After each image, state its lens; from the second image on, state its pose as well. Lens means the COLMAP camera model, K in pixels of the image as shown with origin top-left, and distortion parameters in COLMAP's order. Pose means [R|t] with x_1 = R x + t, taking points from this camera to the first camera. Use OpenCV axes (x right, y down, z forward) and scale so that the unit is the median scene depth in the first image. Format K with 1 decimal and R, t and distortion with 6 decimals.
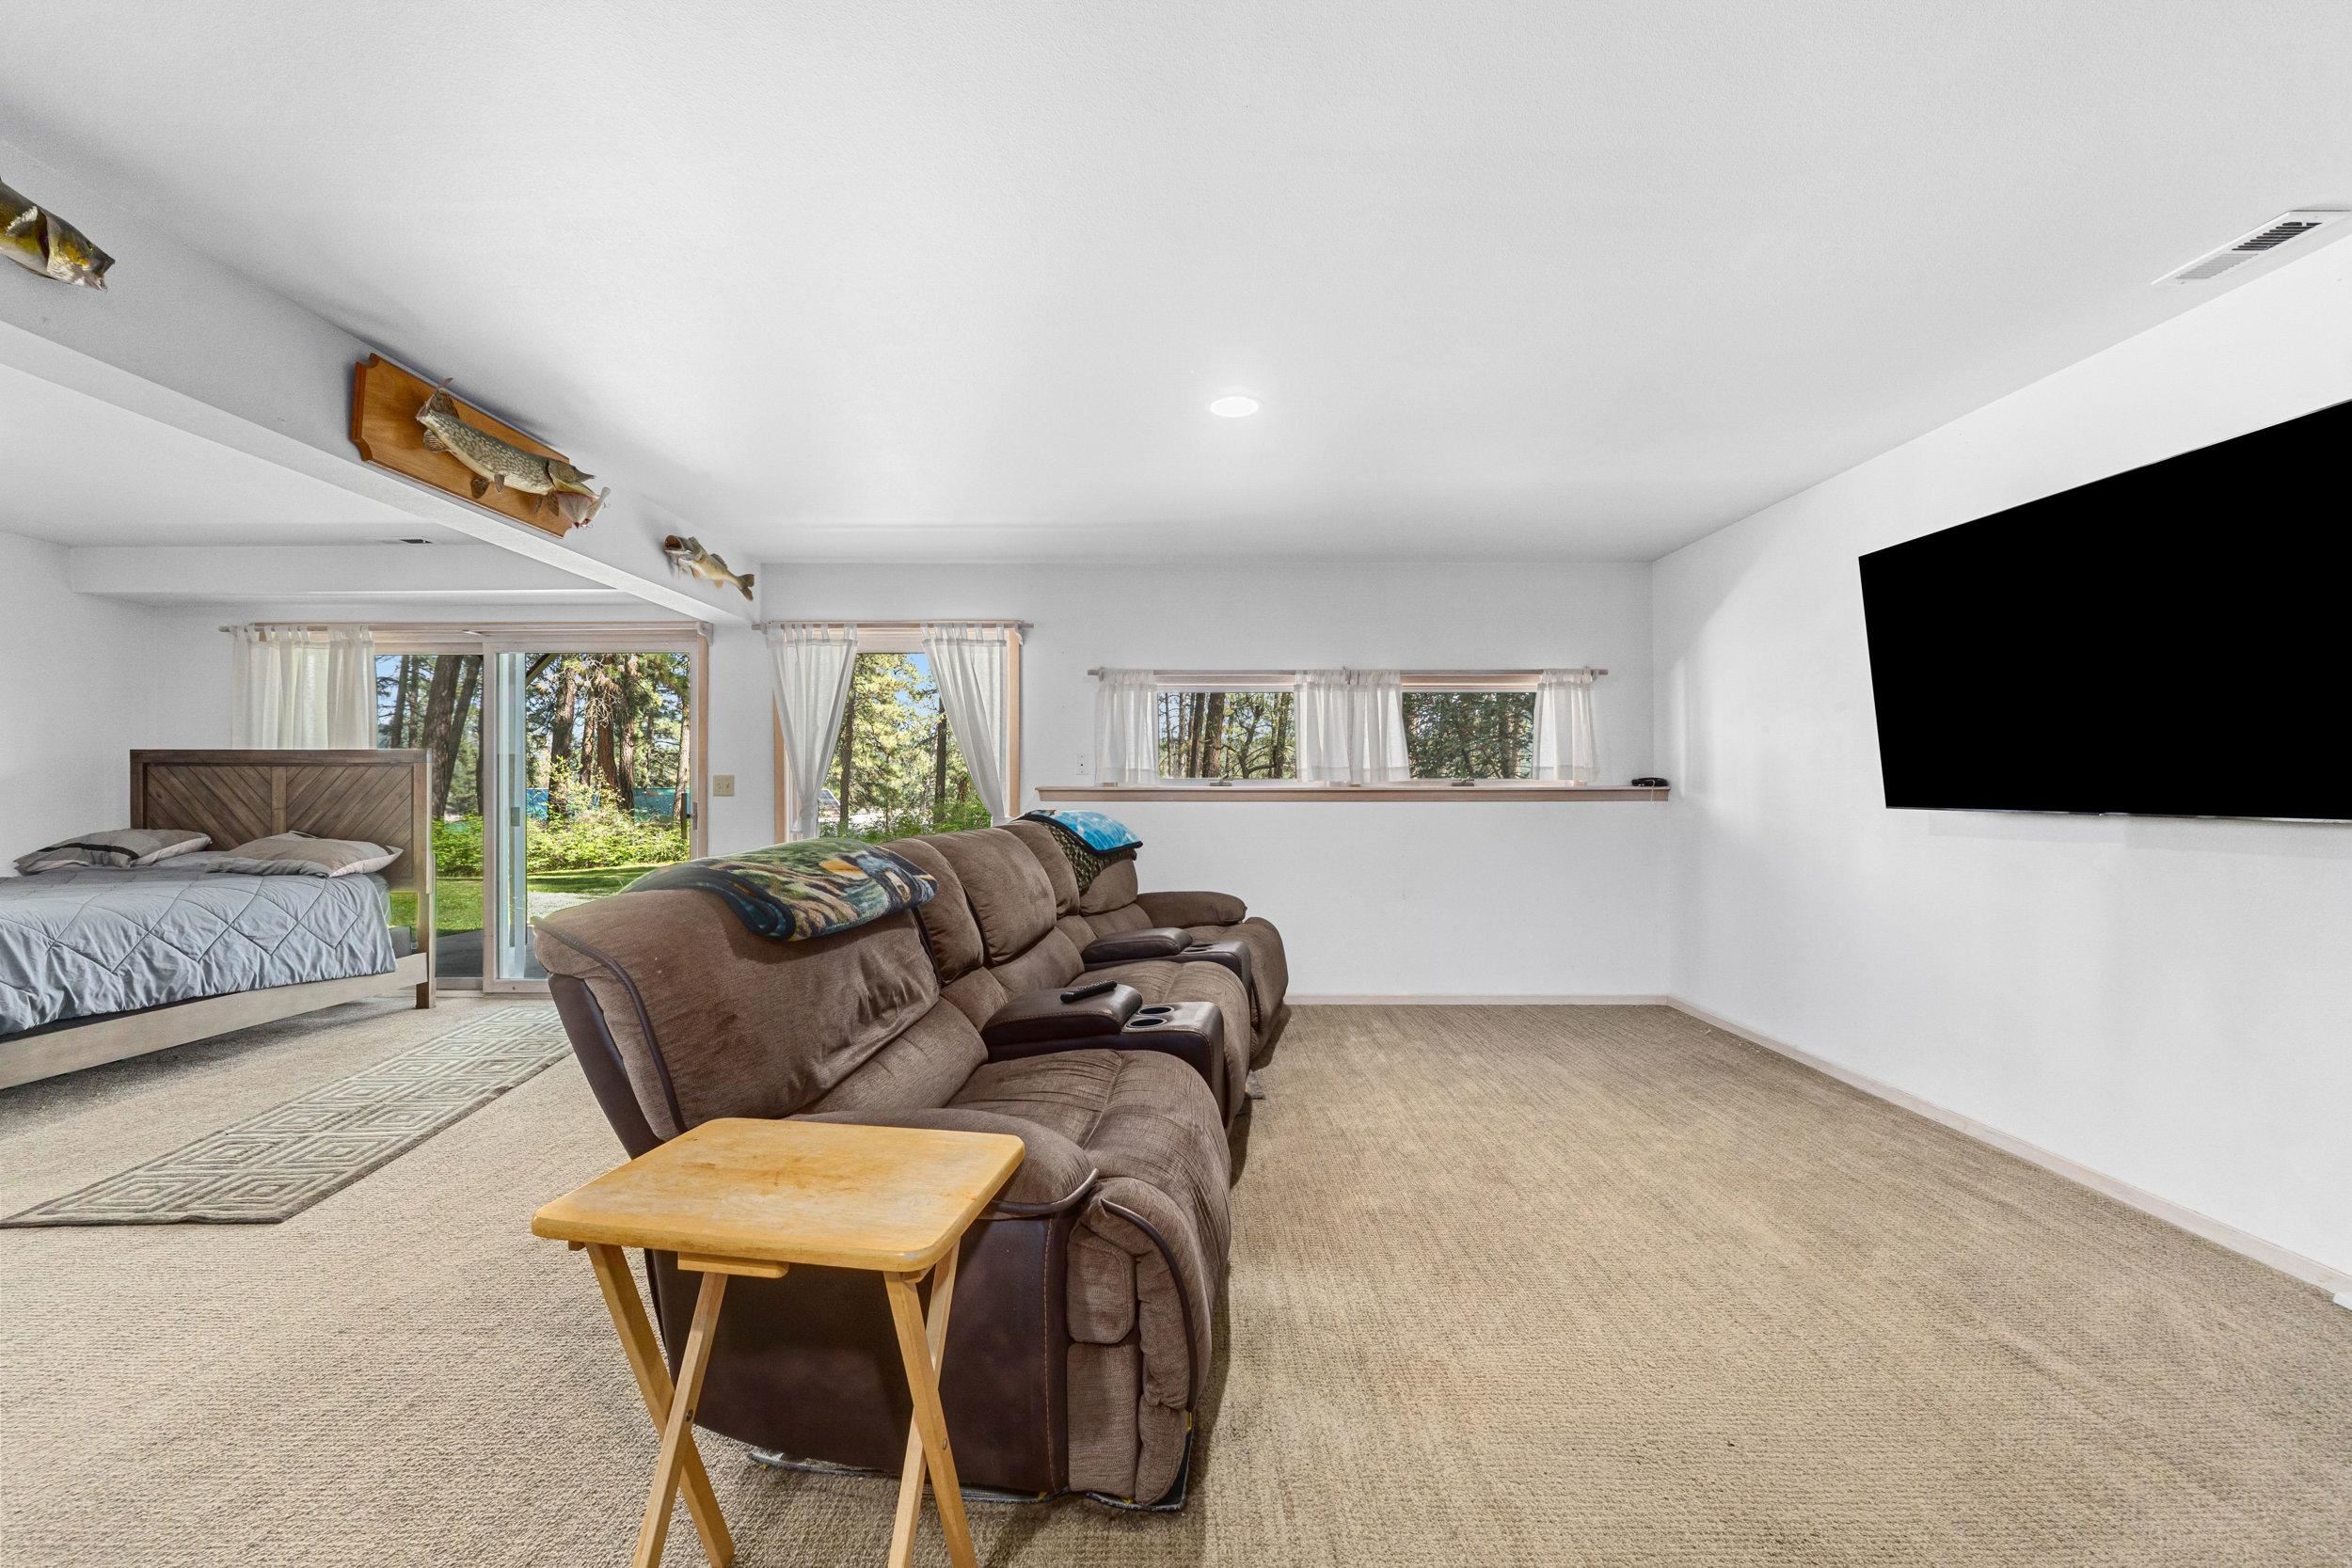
lens RADIAL K [[989.8, 0, 1182.1], [0, 989.8, 785.6], [0, 0, 1]] dist [-0.006971, -0.000647]
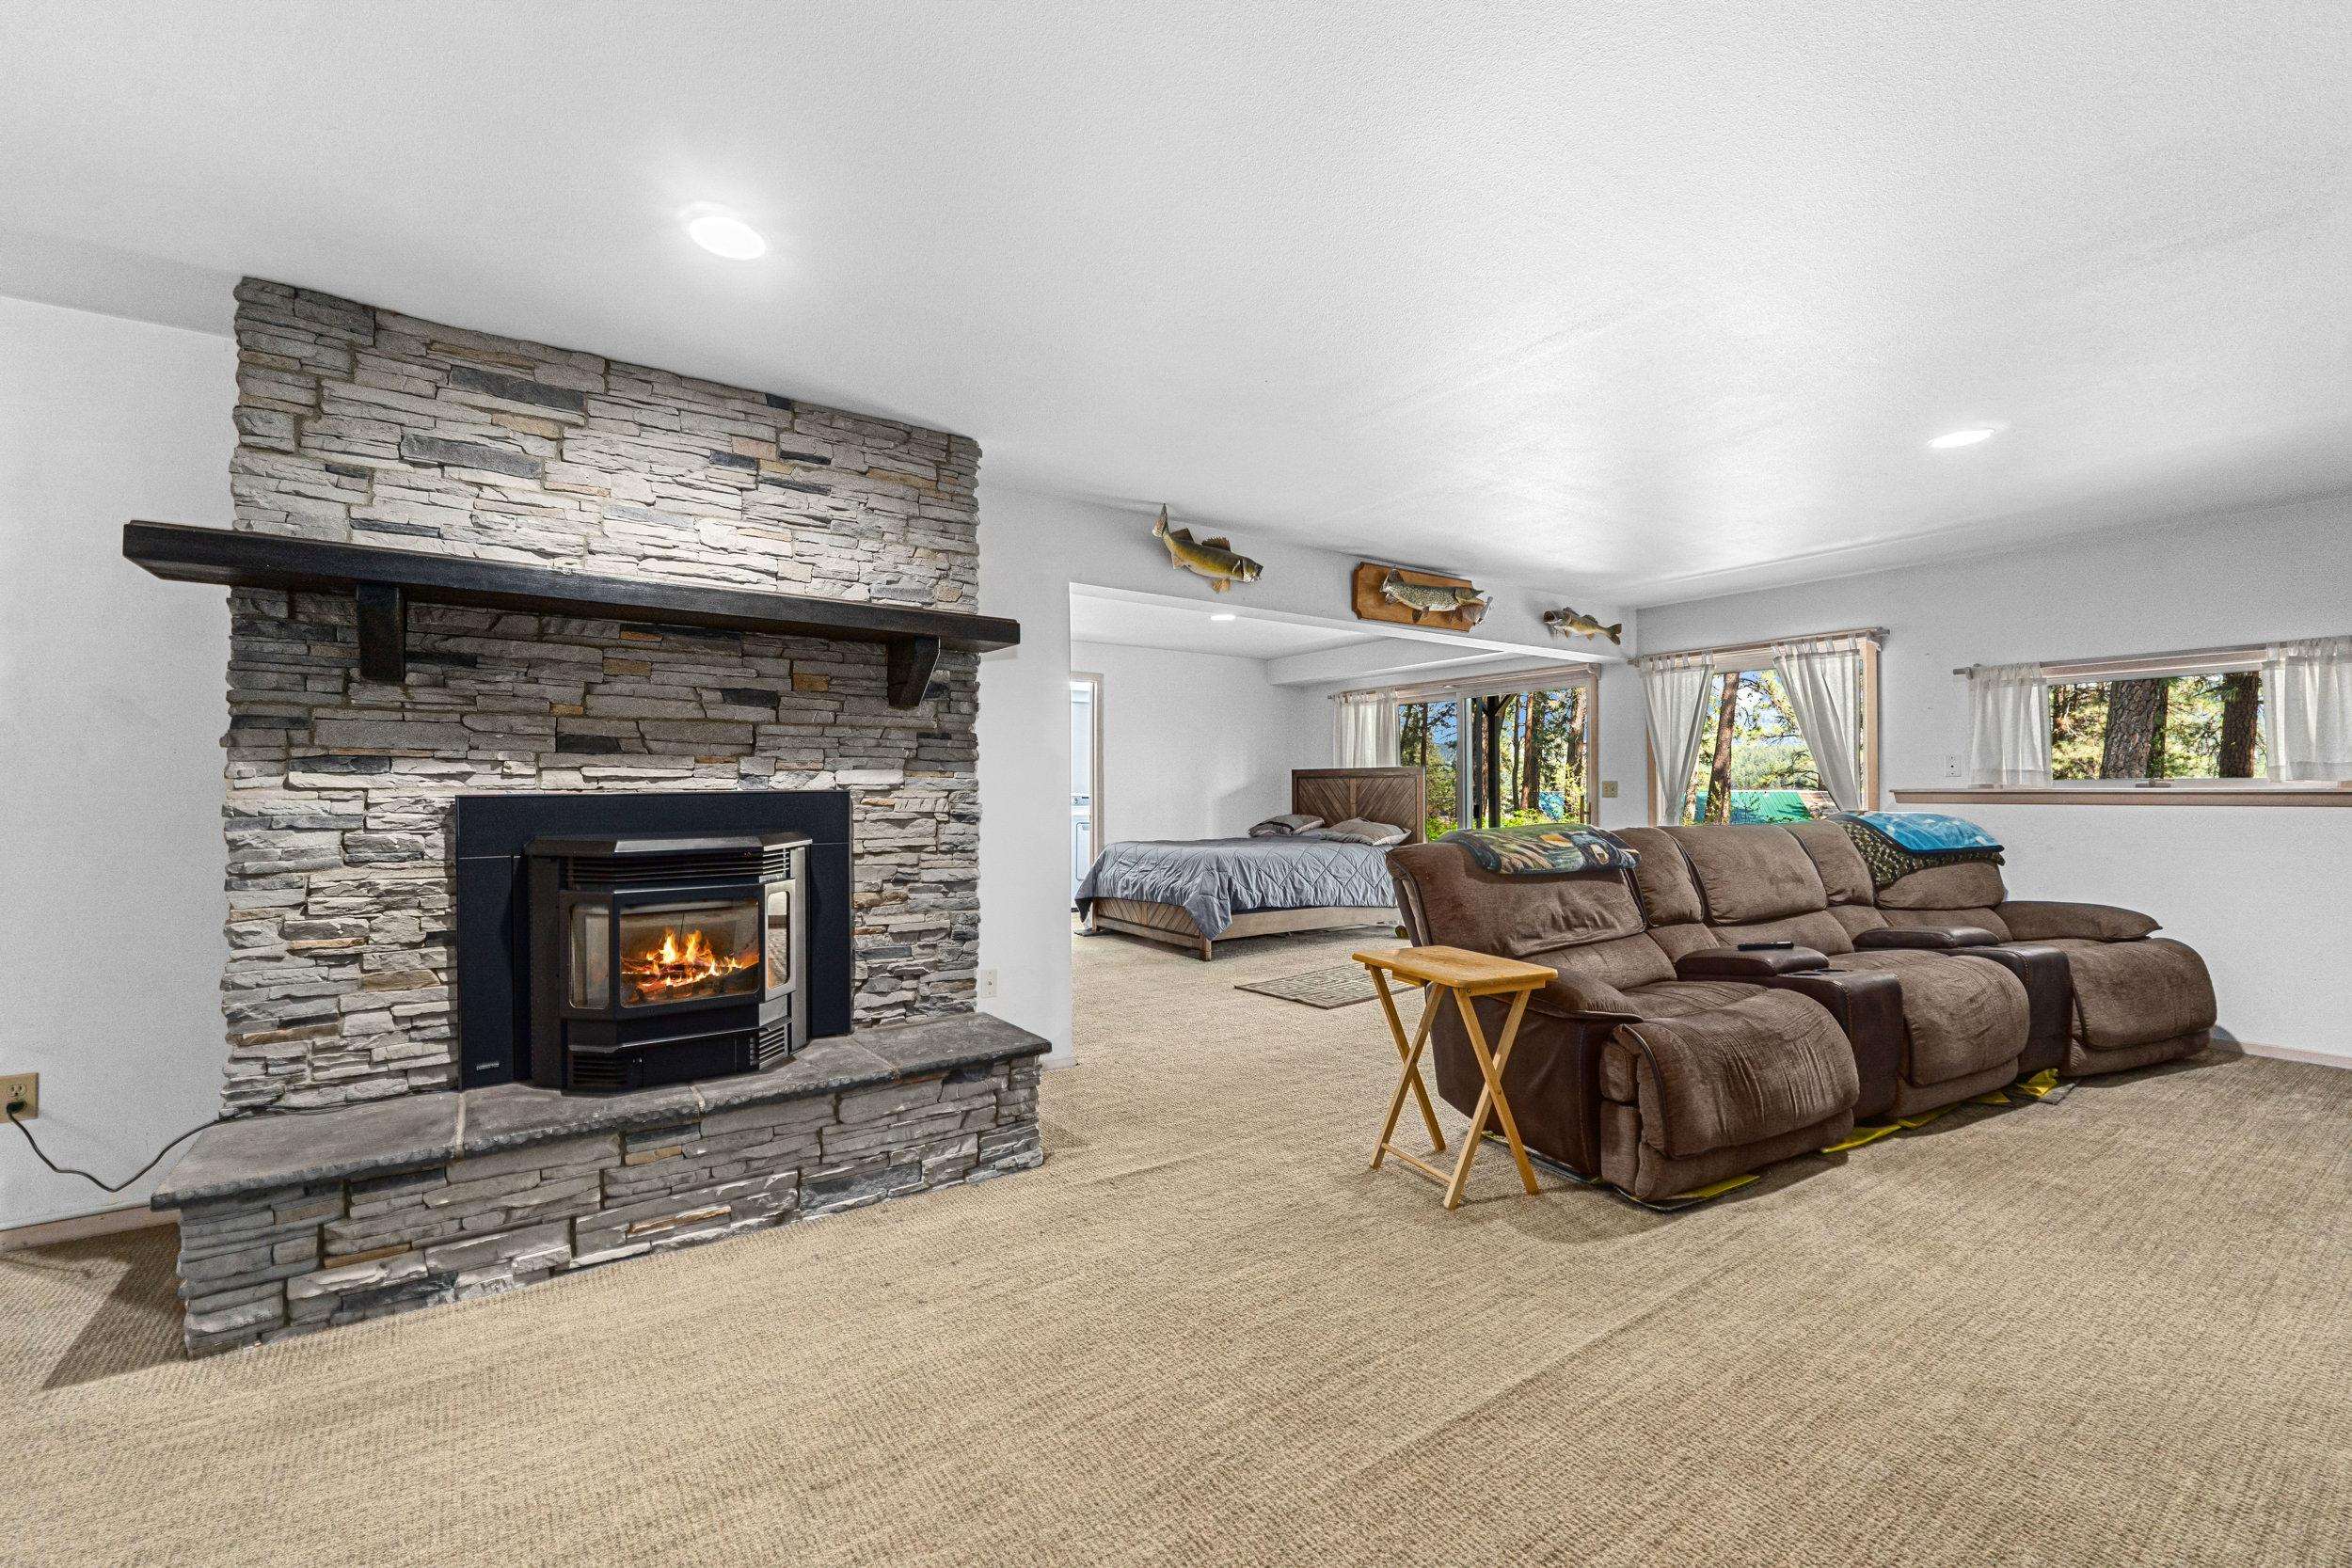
lens RADIAL K [[989.8, 0, 1151.6], [0, 989.8, 784.6], [0, 0, 1]] dist [-0.006971, -0.000647]
pose [[0.554115, -0.006690, -0.832413, 0.365861], [0.003779, 0.999978, -0.005521, -0.000831], [0.832432, -0.000087, 0.554128, -0.268283]]
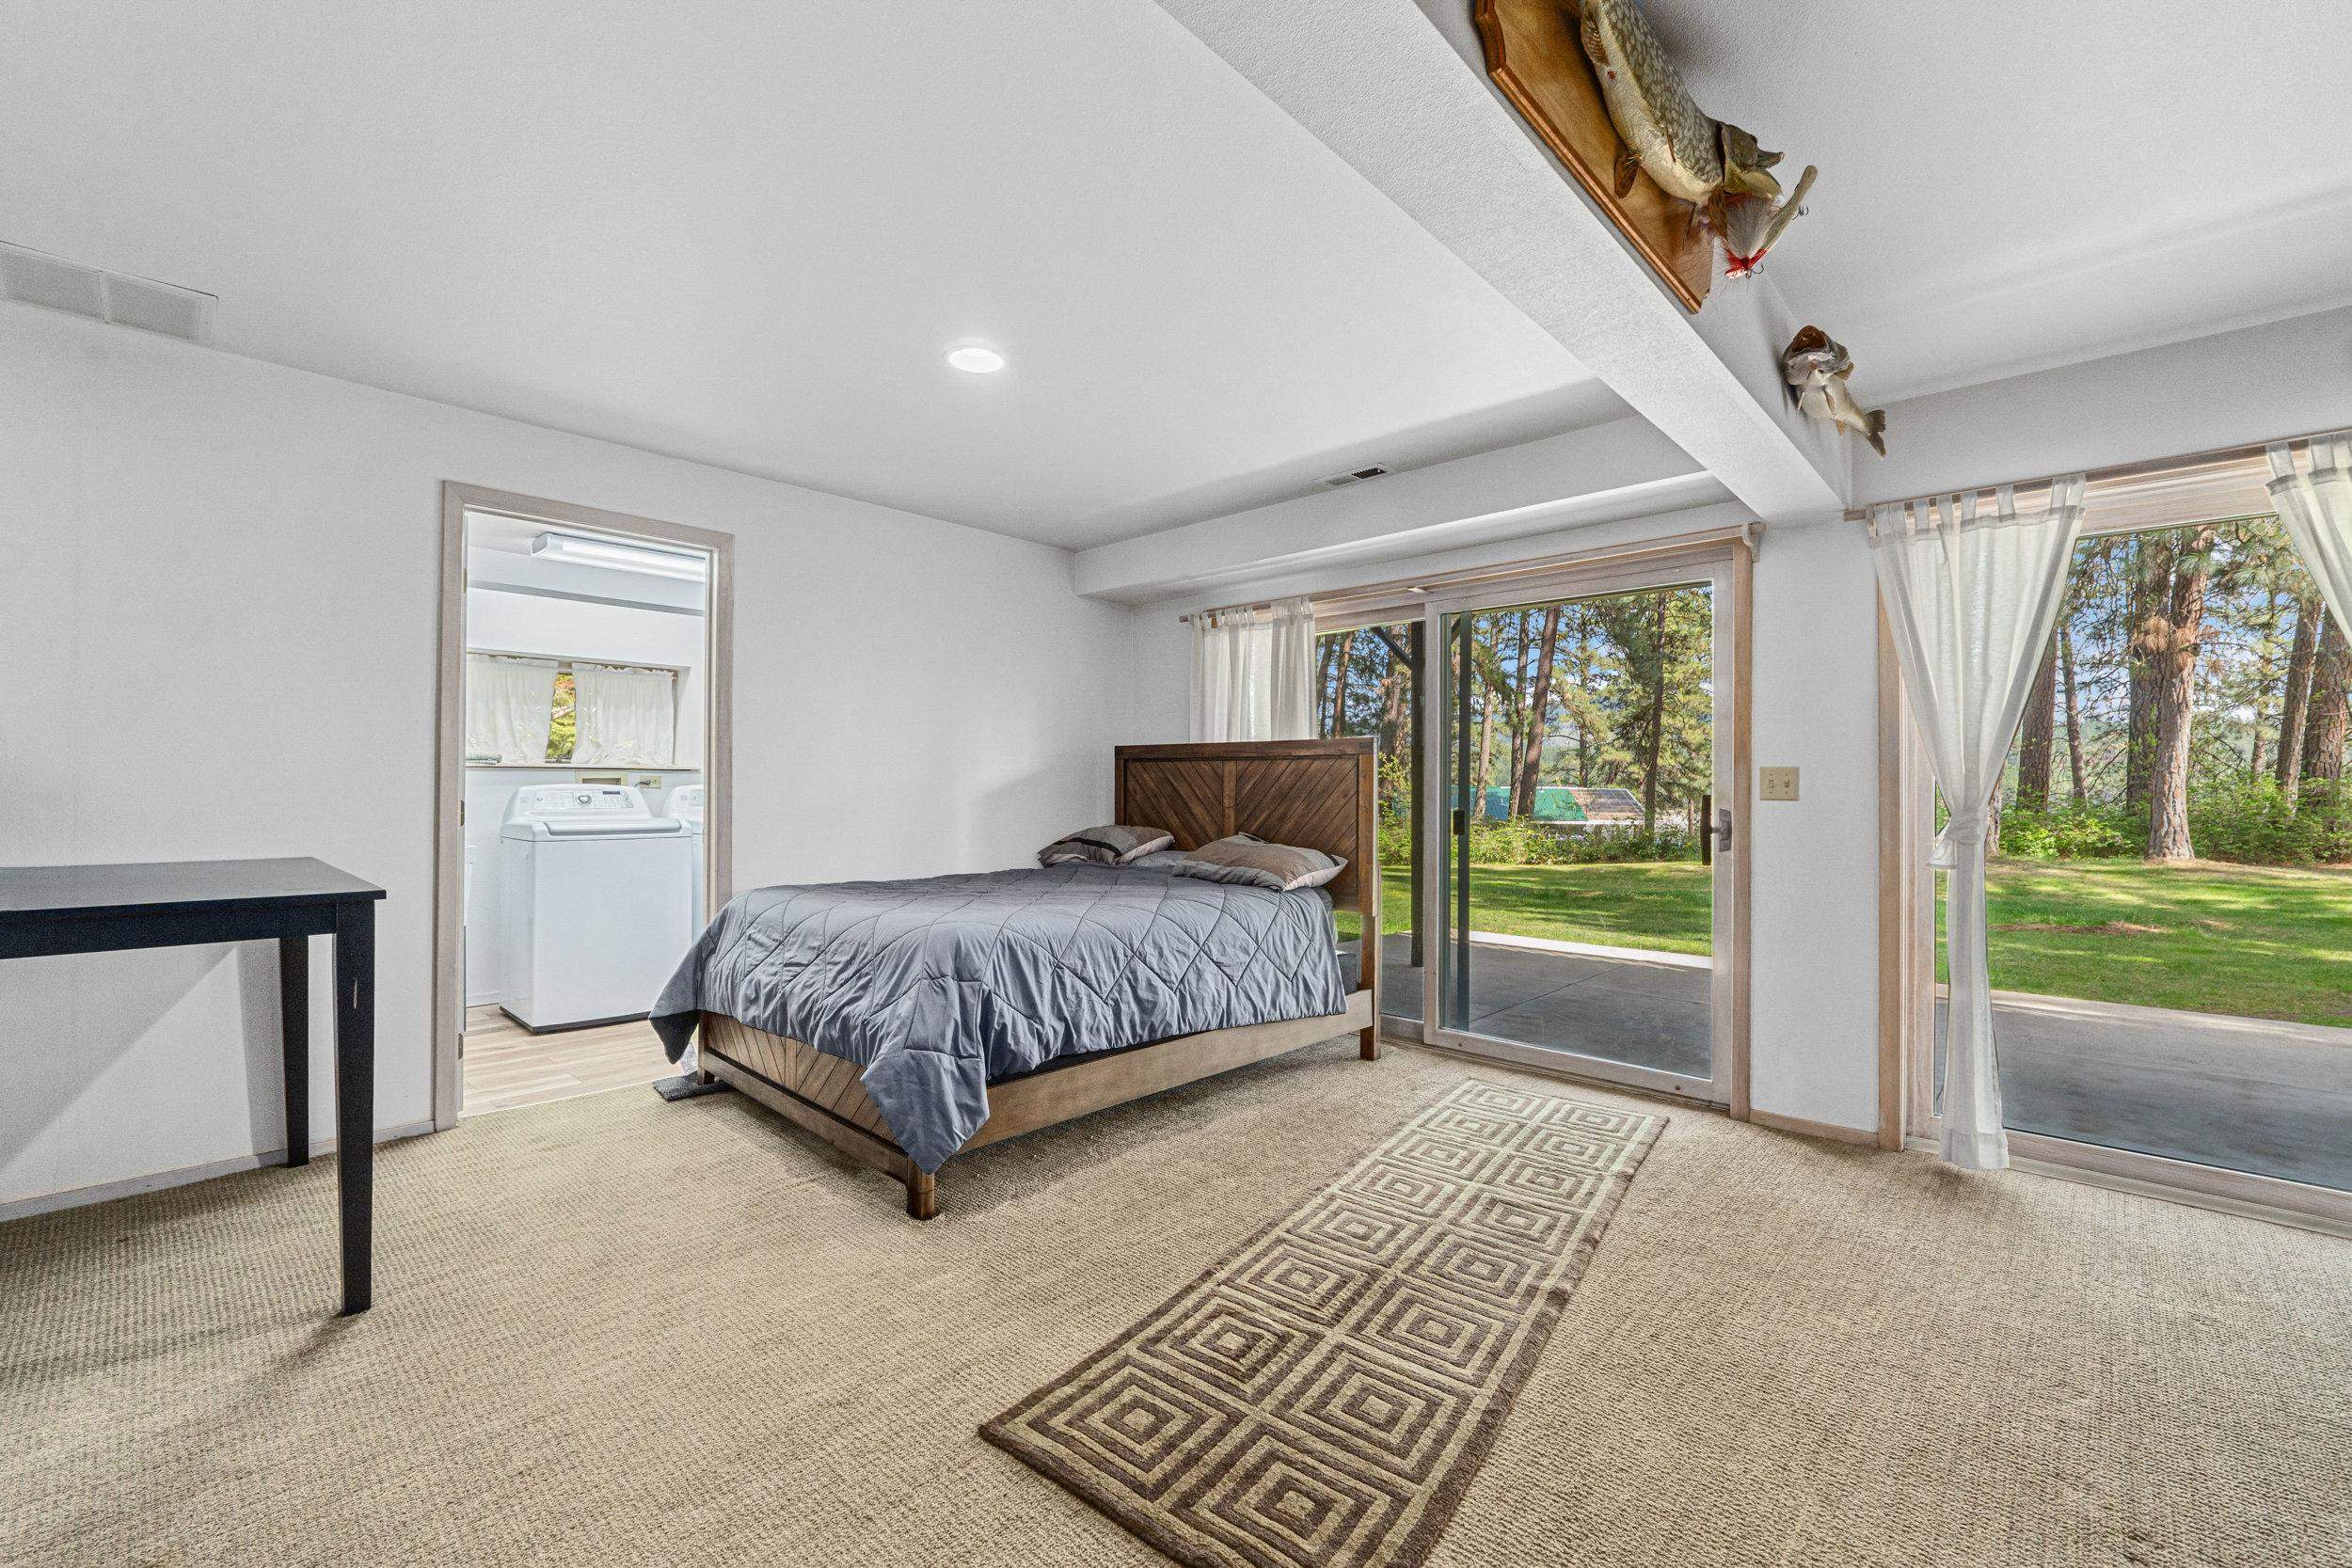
lens RADIAL K [[998.7, 0, 1182.9], [0, 998.7, 774.1], [0, 0, 1]] dist [0.004278, 0.000115]
pose [[0.735713, -0.003202, -0.677286, -0.425536], [-0.004294, 0.999947, -0.009392, 0.002340], [0.677280, 0.009818, 0.735660, 0.382295]]
